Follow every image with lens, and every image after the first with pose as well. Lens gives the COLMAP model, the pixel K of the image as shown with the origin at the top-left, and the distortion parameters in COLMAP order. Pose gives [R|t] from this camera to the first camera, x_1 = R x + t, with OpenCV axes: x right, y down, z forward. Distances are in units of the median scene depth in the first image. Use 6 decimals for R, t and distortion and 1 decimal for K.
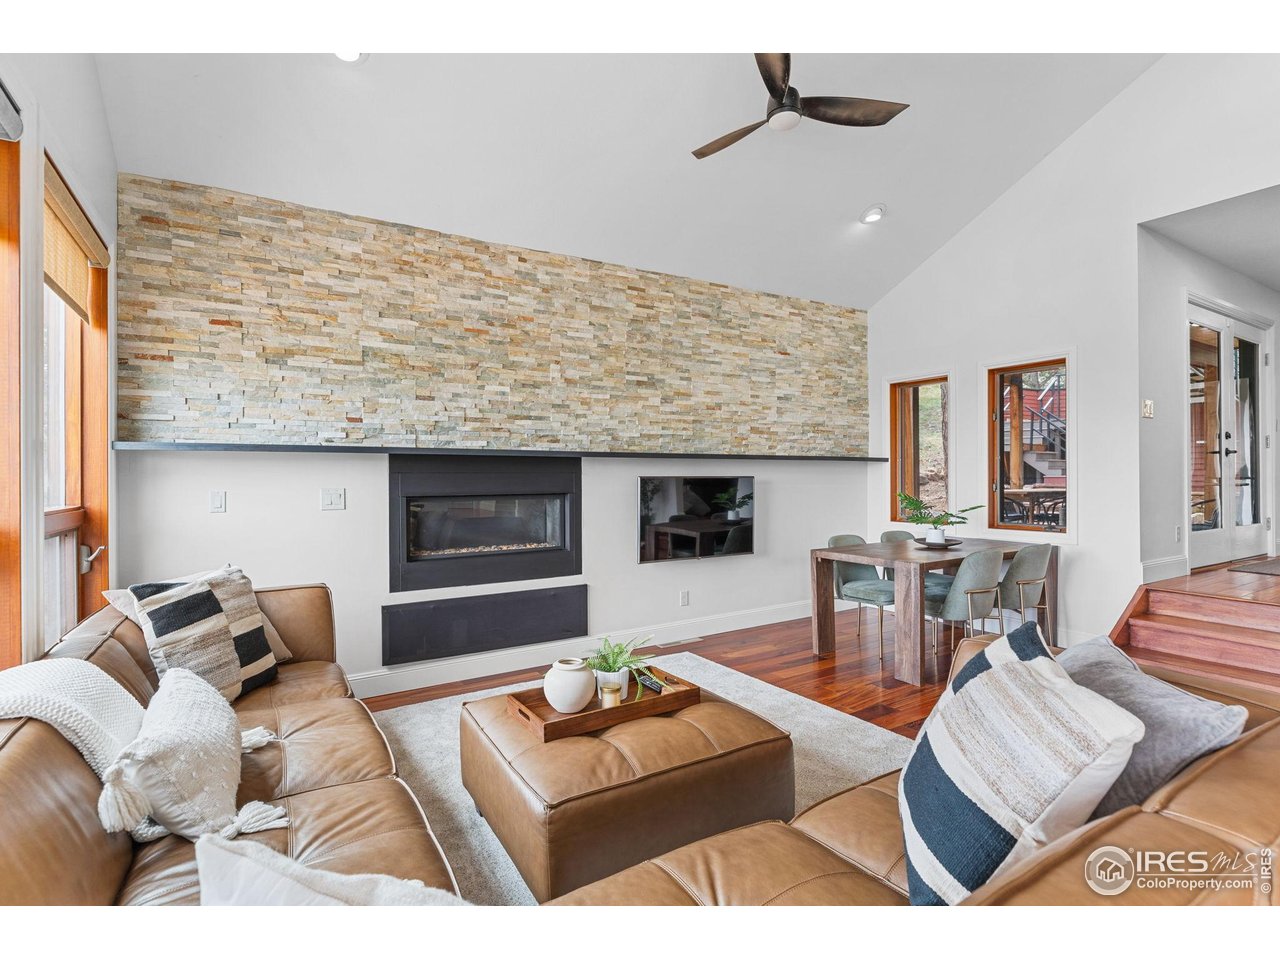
lens RADIAL K [[634.8, 0, 644.1], [0, 634.8, 476.8], [0, 0, 1]] dist [0.001411, -0.000126]
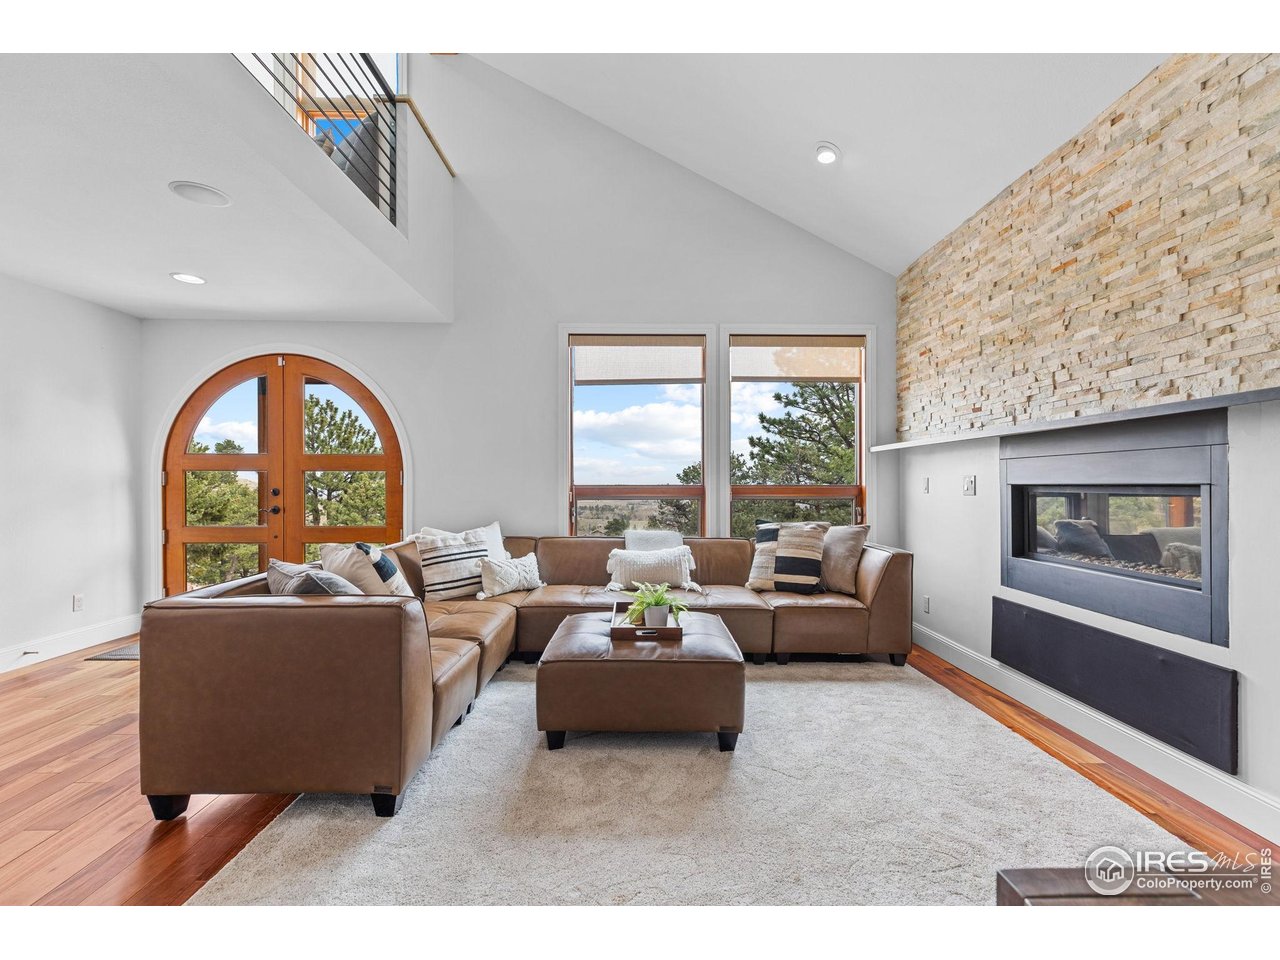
lens RADIAL K [[580.7, 0, 640.0], [0, 580.7, 480.0], [0, 0, 1]] dist [0.001729, 0.000270]
pose [[-0.521372, 0.002320, -0.853326, 0.624036], [0.006570, 0.999978, -0.001295, 0.022688], [0.853304, -0.006281, -0.521376, 0.990730]]
